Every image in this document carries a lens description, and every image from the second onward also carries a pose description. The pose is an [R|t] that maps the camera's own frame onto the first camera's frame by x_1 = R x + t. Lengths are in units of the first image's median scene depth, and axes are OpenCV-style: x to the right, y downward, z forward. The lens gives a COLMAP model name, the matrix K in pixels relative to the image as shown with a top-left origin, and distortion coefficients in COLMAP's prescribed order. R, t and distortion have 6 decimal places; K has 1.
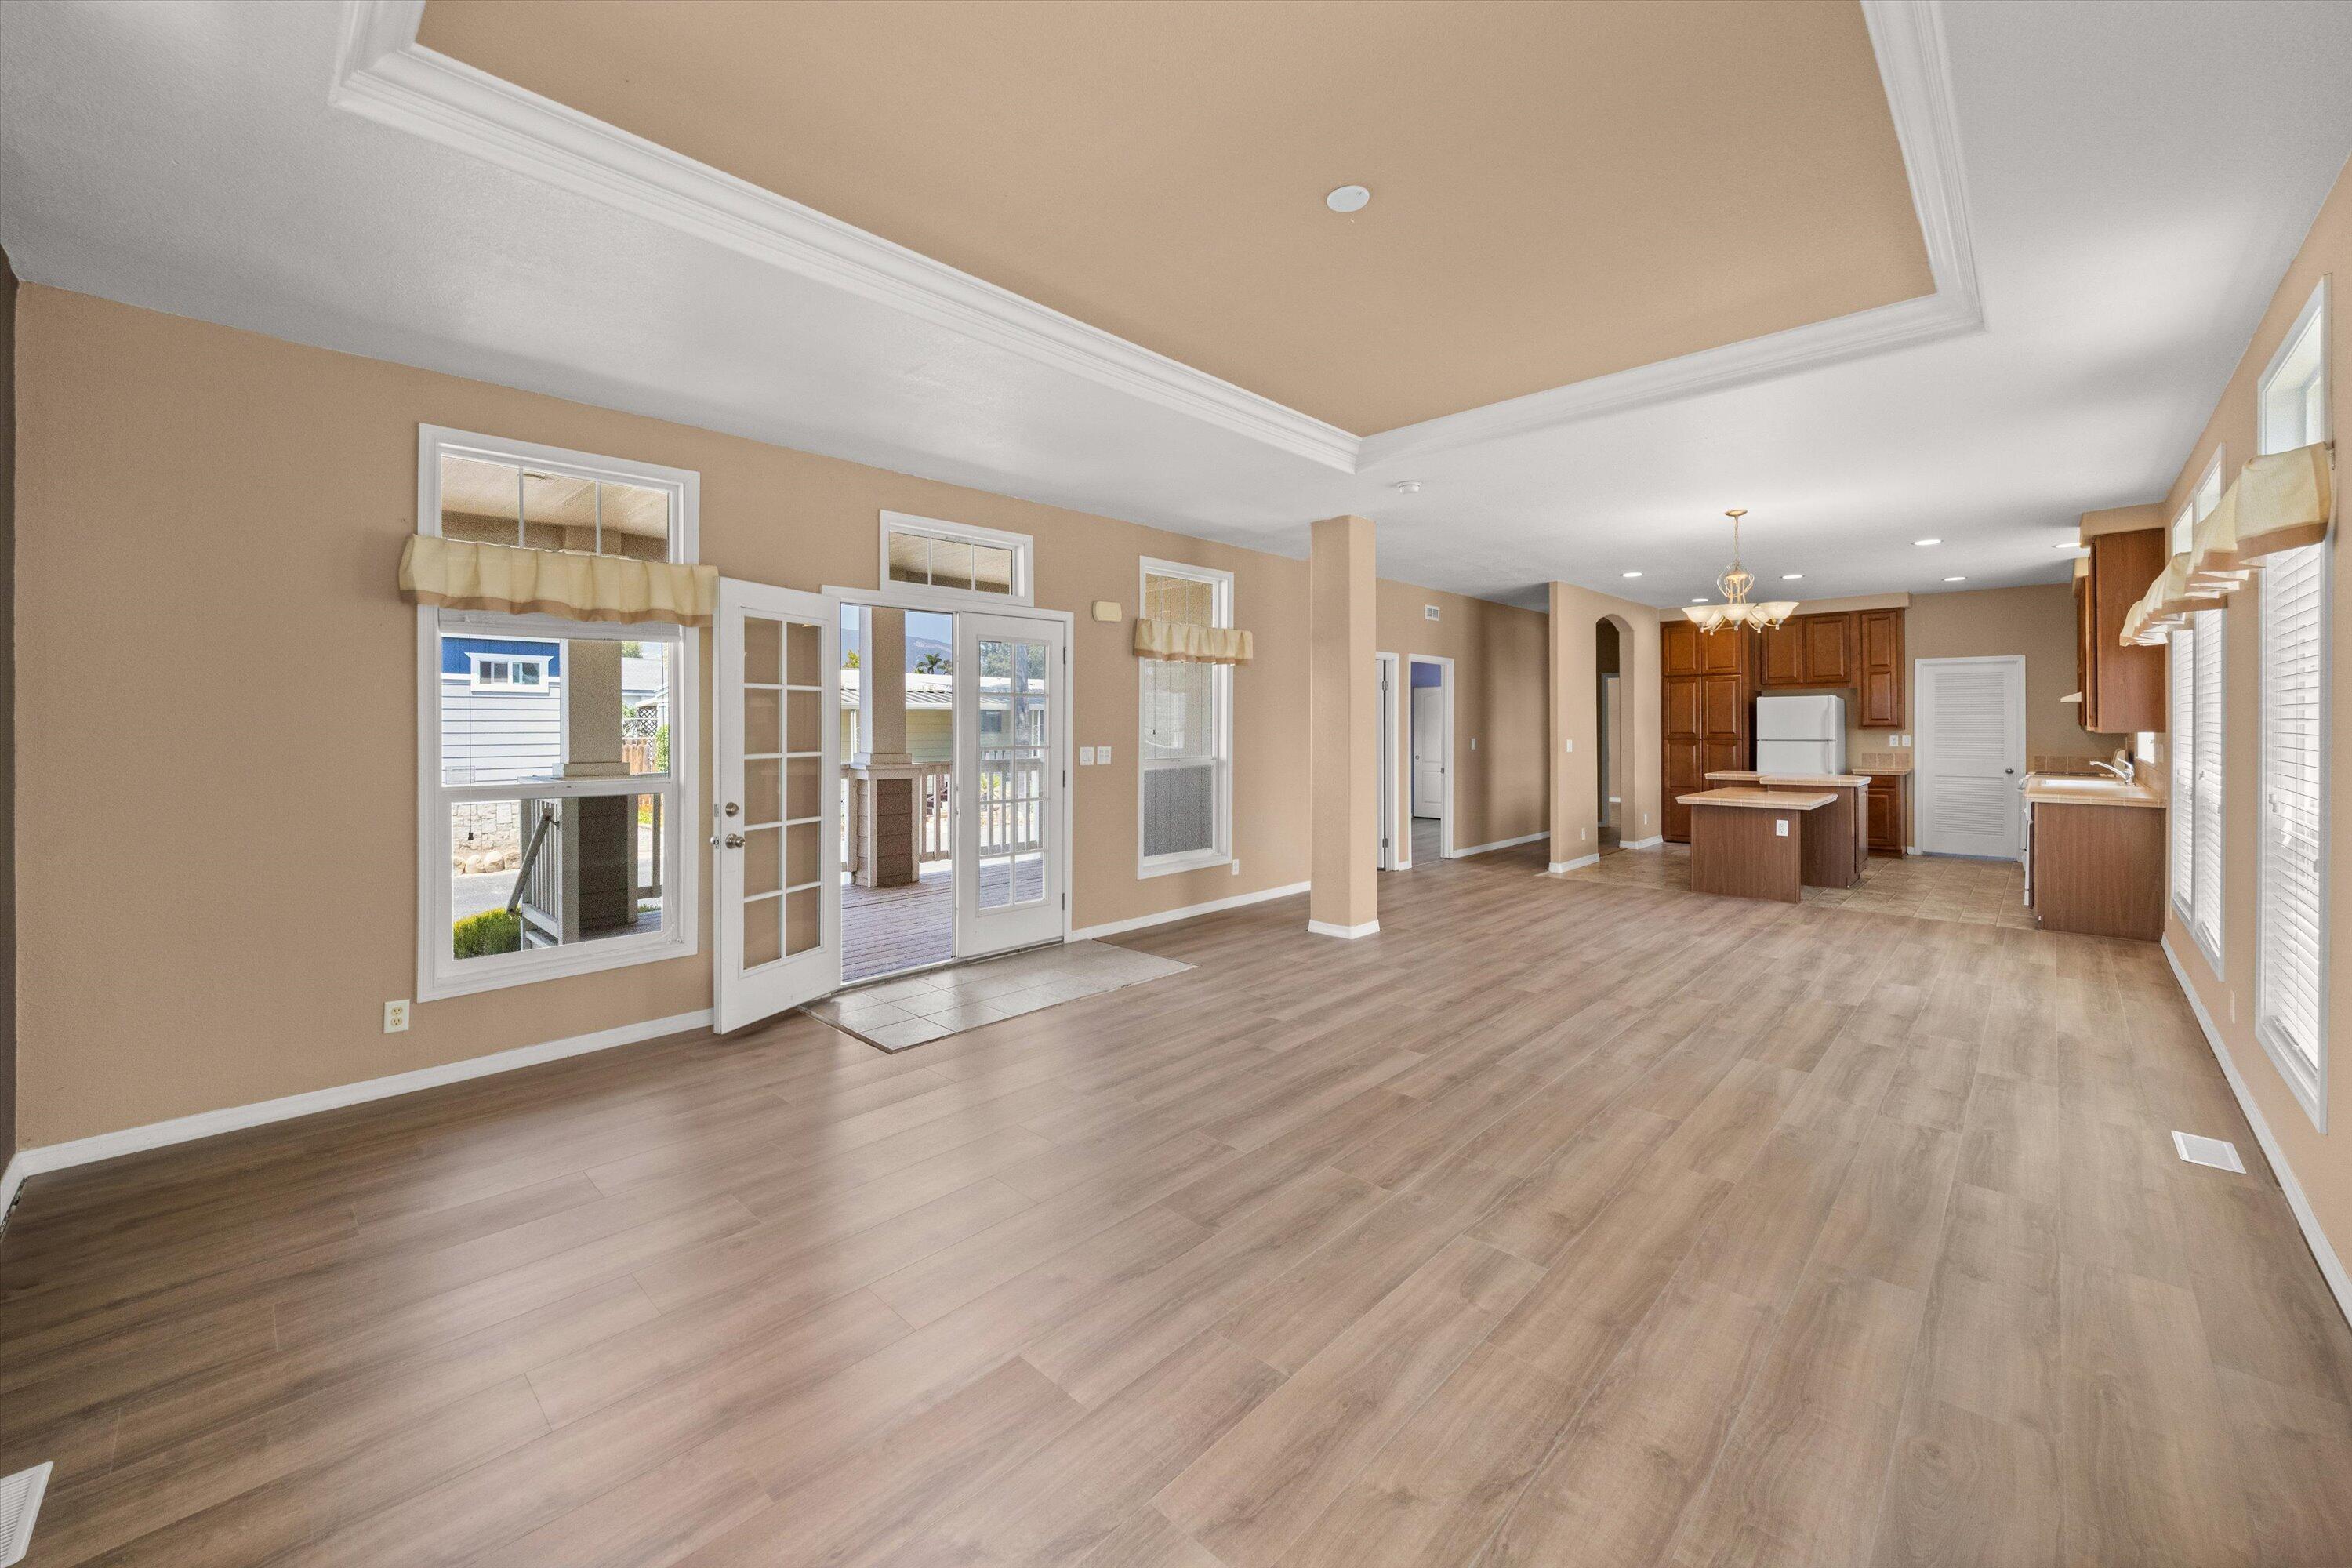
lens RADIAL K [[920.4, 0, 1148.9], [0, 920.4, 728.4], [0, 0, 1]] dist [-0.013269, -0.000389]
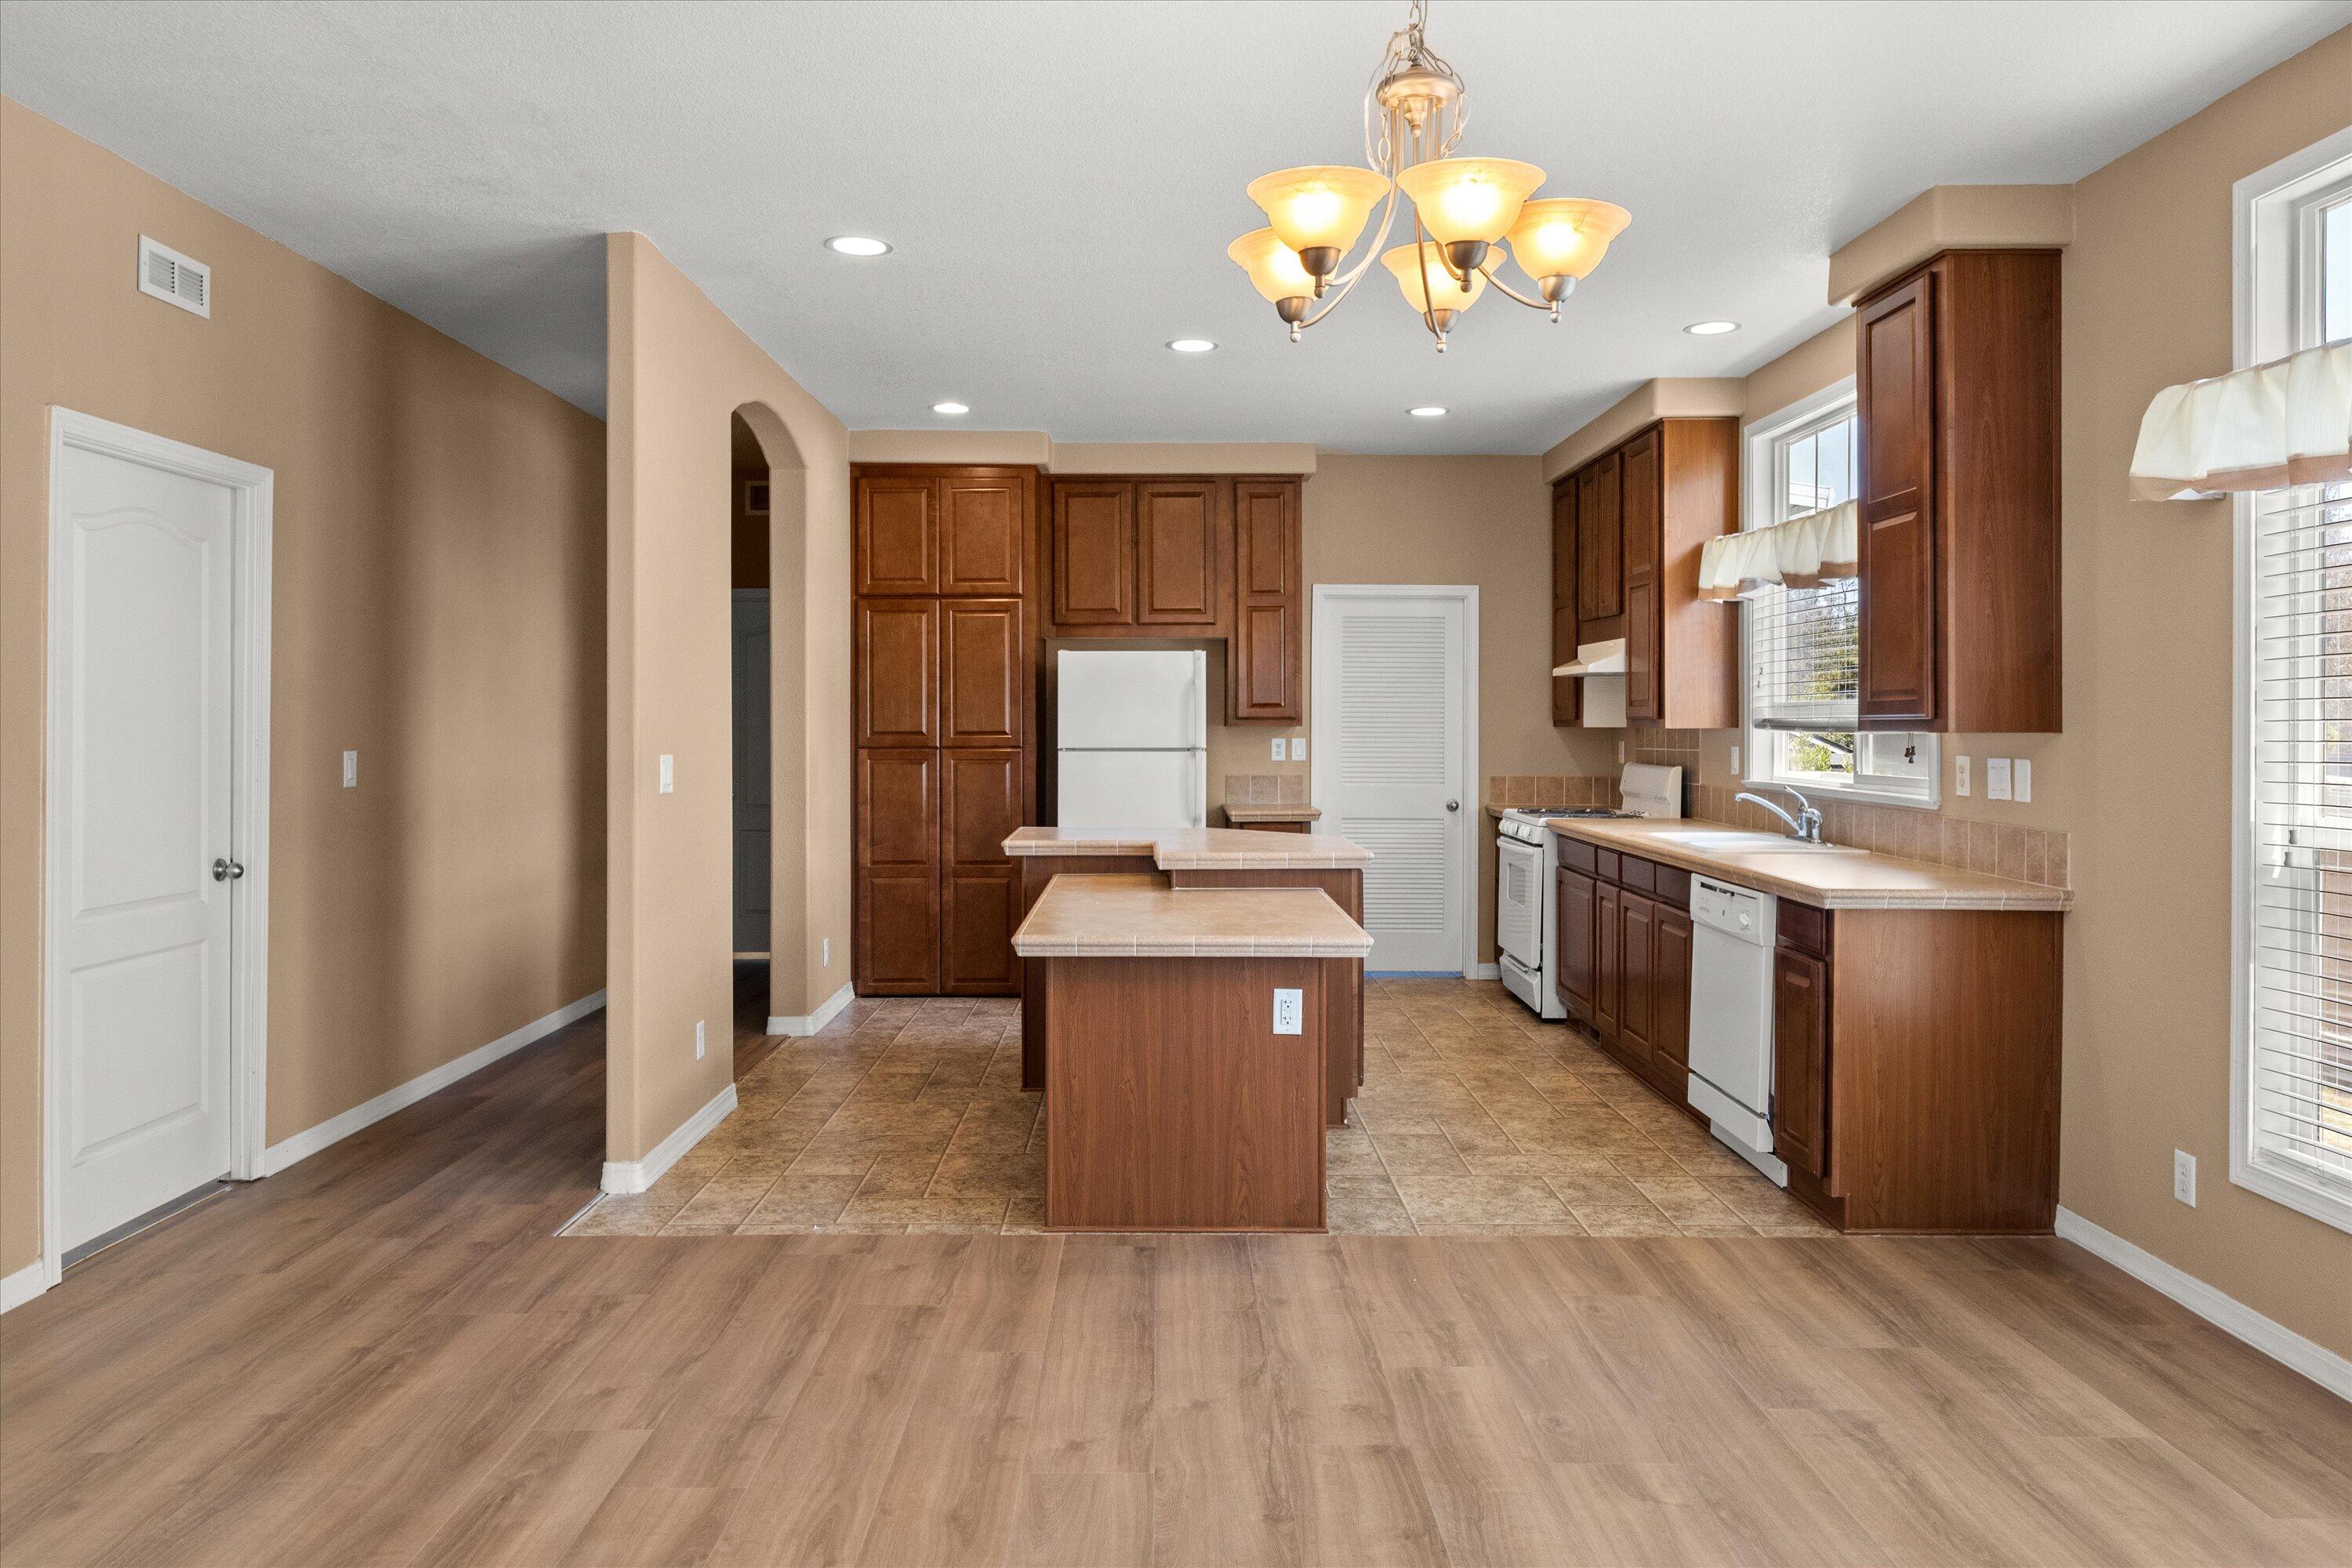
lens RADIAL K [[1569.1, 0, 1165.2], [0, 1569.1, 718.9], [0, 0, 1]] dist [0.005971, -0.003271]
pose [[0.705571, 0.007494, 0.708600, 0.243897], [-0.004414, 0.999971, -0.006180, 0.003606], [-0.708626, 0.001233, 0.705583, 0.616020]]
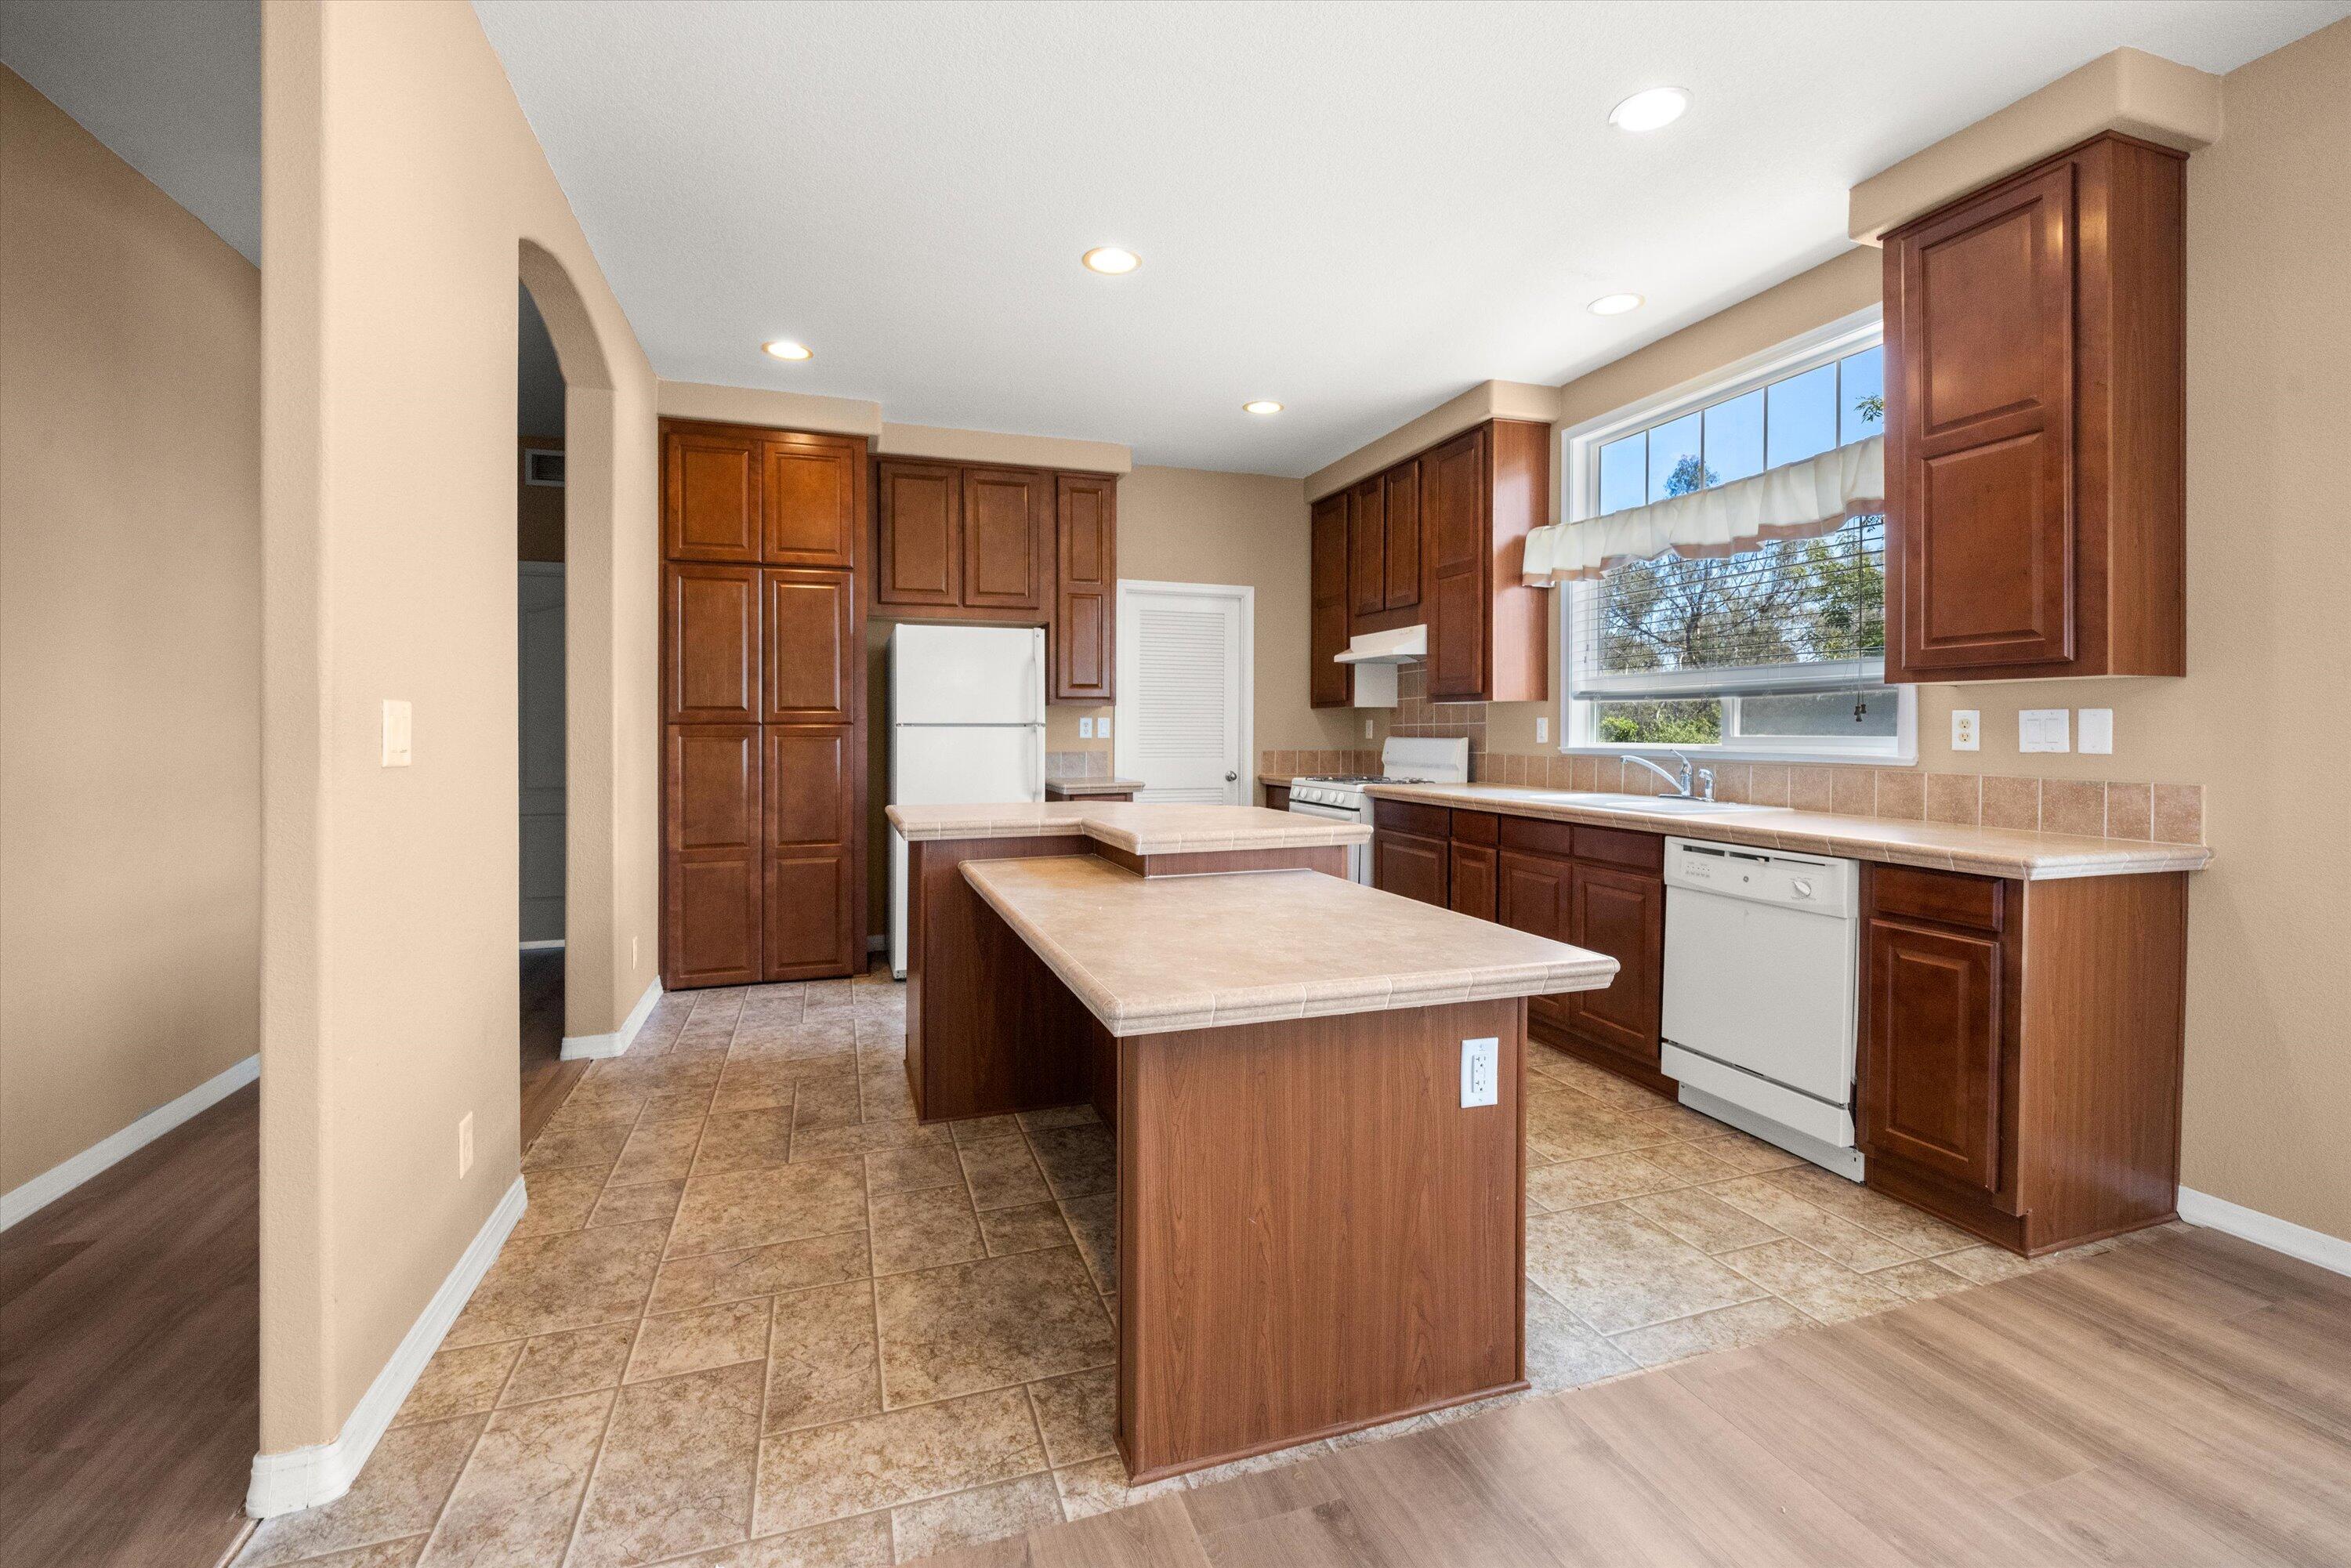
lens RADIAL K [[997.2, 0, 1169.1], [0, 997.2, 725.3], [0, 0, 1]] dist [-0.002278, -0.002269]
pose [[0.445776, 0.008878, 0.895101, 0.430021], [-0.001375, 0.999956, -0.009234, 0.023833], [-0.895144, 0.002885, 0.445769, 0.951691]]
